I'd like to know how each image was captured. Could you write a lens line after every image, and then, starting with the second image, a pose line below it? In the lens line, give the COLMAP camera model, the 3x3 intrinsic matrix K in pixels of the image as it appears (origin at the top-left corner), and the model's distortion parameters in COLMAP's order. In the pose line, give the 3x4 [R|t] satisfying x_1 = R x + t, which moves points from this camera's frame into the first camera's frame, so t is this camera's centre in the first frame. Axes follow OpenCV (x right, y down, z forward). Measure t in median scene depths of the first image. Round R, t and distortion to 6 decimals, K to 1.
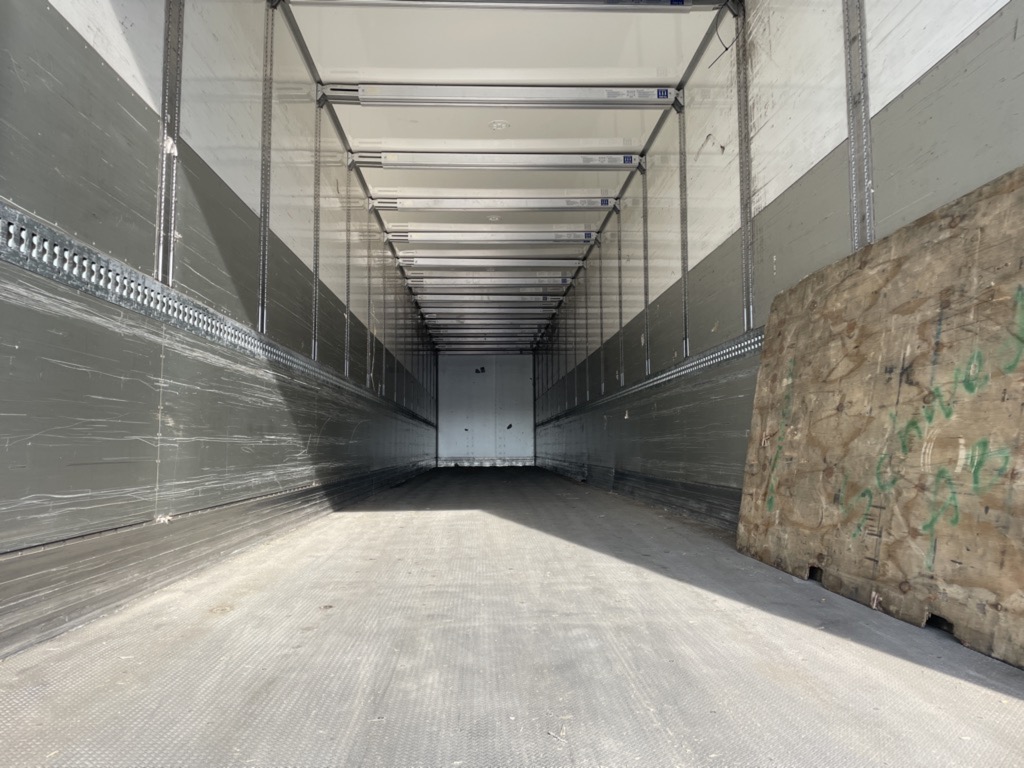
lens RADIAL K [[775.3, 0, 513.4], [0, 775.3, 371.2], [0, 0, 1]] dist [0.094687, -0.131306]
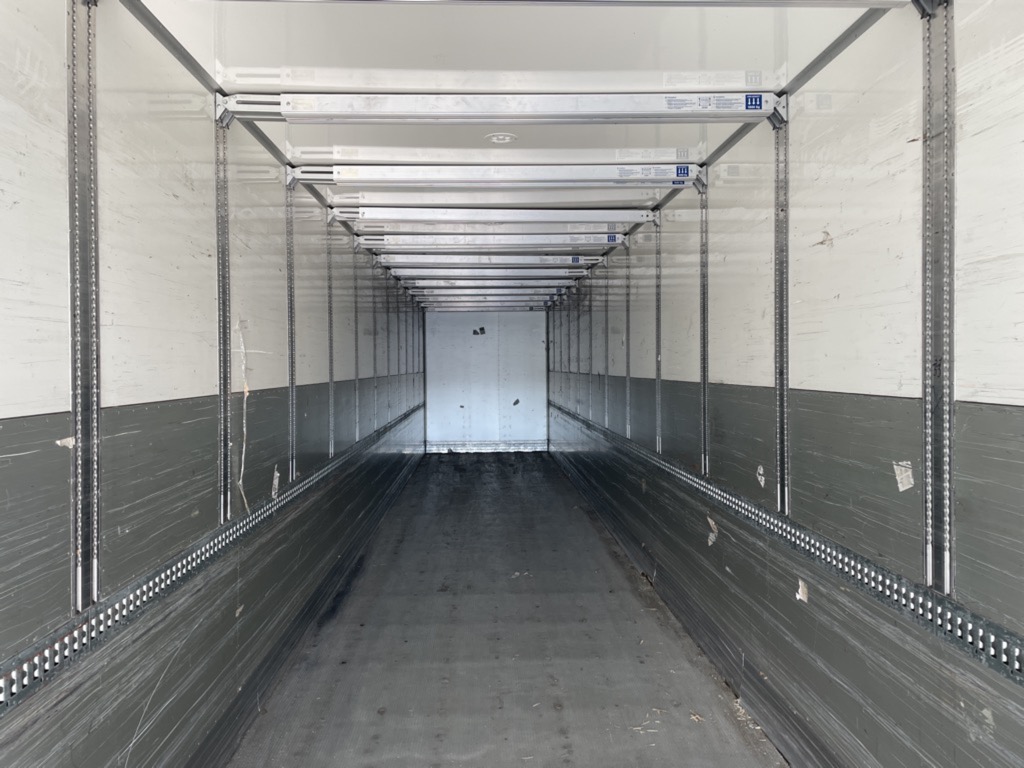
lens RADIAL K [[775.3, 0, 513.4], [0, 775.3, 371.2], [0, 0, 1]] dist [0.094687, -0.131306]
pose [[0.999998, 0.001572, -0.000901, -0.016179], [-0.001470, 0.994520, 0.104535, -0.098039], [0.001061, -0.104534, 0.994521, 0.476338]]
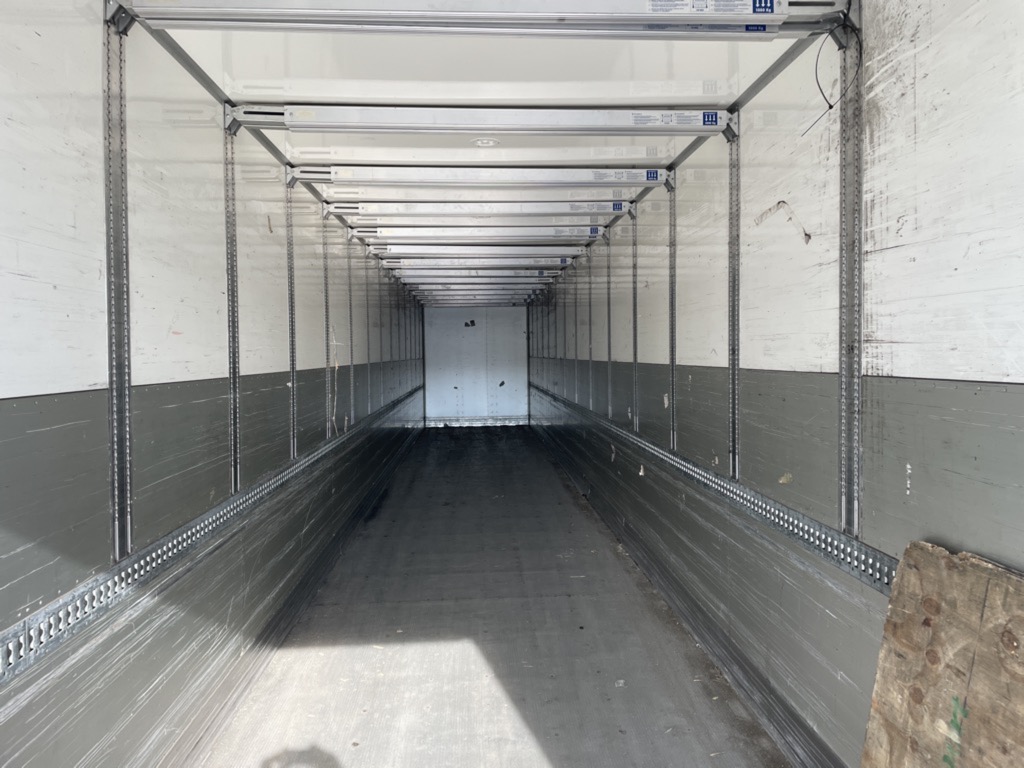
lens RADIAL K [[777.4, 0, 527.2], [0, 777.4, 369.1], [0, 0, 1]] dist [0.175696, -0.239101]
pose [[0.999619, -0.005140, 0.027134, 0.000378], [0.001912, 0.993047, 0.117704, -0.127843], [-0.027550, -0.117607, 0.992678, 0.152344]]
